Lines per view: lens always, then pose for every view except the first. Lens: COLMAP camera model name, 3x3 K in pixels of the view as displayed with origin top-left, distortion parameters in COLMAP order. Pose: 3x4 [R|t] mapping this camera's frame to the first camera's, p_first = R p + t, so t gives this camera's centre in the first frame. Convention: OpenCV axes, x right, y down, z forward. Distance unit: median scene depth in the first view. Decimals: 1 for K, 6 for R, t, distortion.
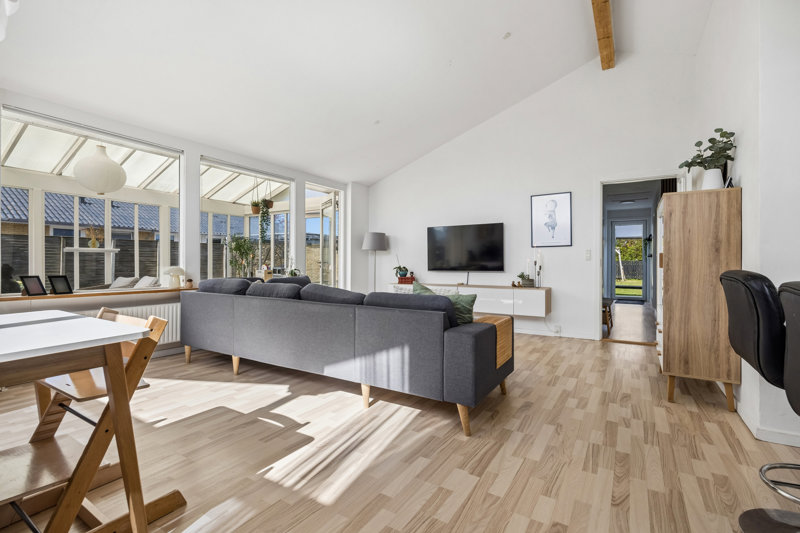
lens RADIAL K [[366.0, 0, 407.2], [0, 366.0, 262.9], [0, 0, 1]] dist [-0.002798, -0.000132]
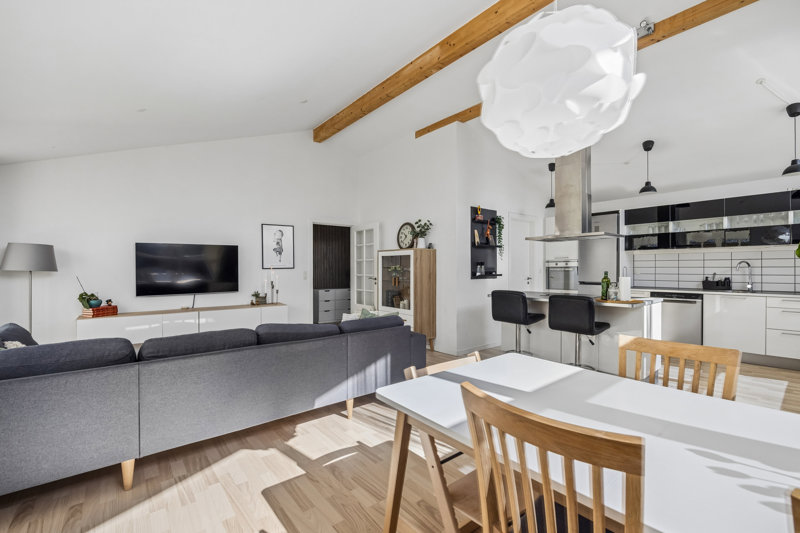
lens RADIAL K [[352.7, 0, 405.0], [0, 352.7, 269.8], [0, 0, 1]] dist [-0.004498, -0.000735]
pose [[0.334691, -0.009160, 0.942283, -0.570697], [0.006566, 0.999951, 0.007388, -0.047366], [-0.942305, 0.003714, 0.334735, 0.227473]]
